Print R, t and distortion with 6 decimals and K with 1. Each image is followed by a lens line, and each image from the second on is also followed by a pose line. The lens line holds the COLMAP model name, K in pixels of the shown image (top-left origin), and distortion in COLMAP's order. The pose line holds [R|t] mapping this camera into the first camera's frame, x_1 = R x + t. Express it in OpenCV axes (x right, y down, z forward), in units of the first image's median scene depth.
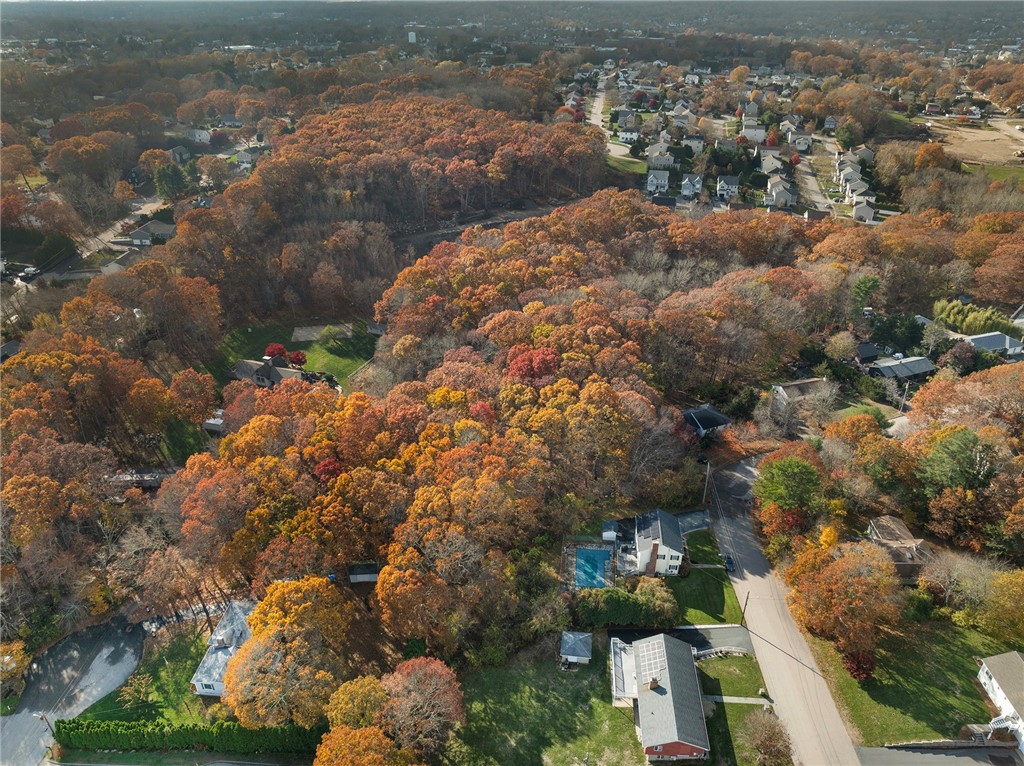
lens RADIAL K [[714.2, 0, 512.0], [0, 714.2, 383.0], [0, 0, 1]] dist [-0.052370, 0.032614]
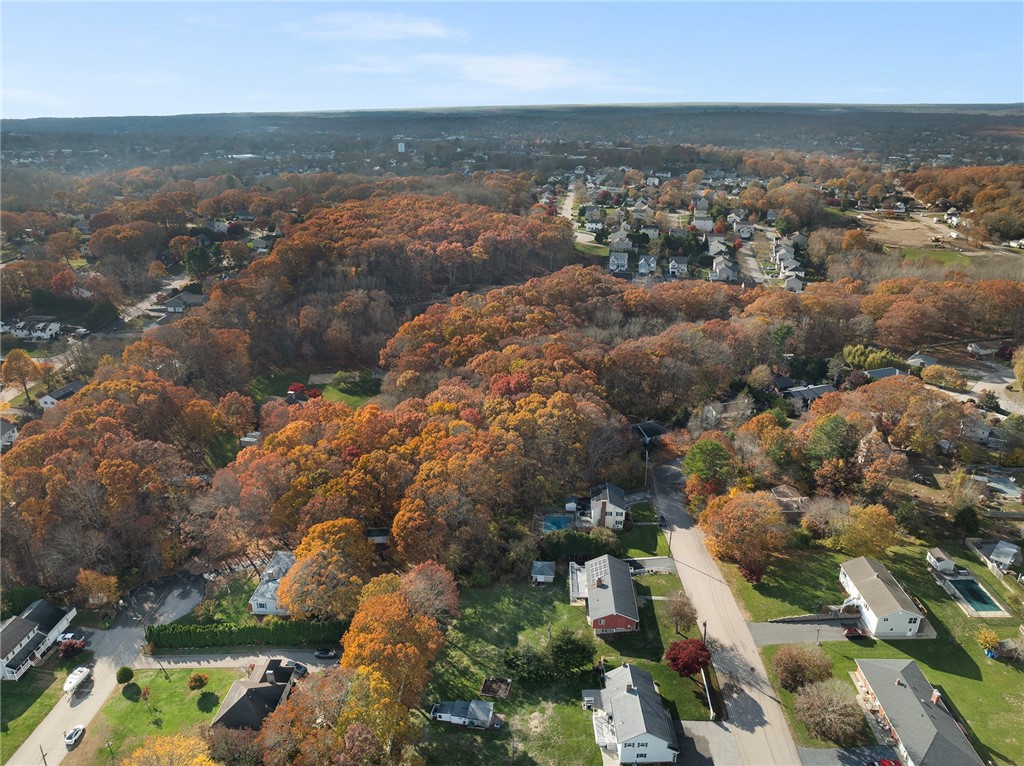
lens RADIAL K [[709.0, 0, 512.0], [0, 709.0, 383.0], [0, 0, 1]] dist [-0.027168, -0.005725]
pose [[0.999661, -0.009288, 0.024330, 0.001510], [0.012501, 0.990705, -0.135456, 0.105674], [-0.022846, 0.135714, 0.990485, -0.184189]]
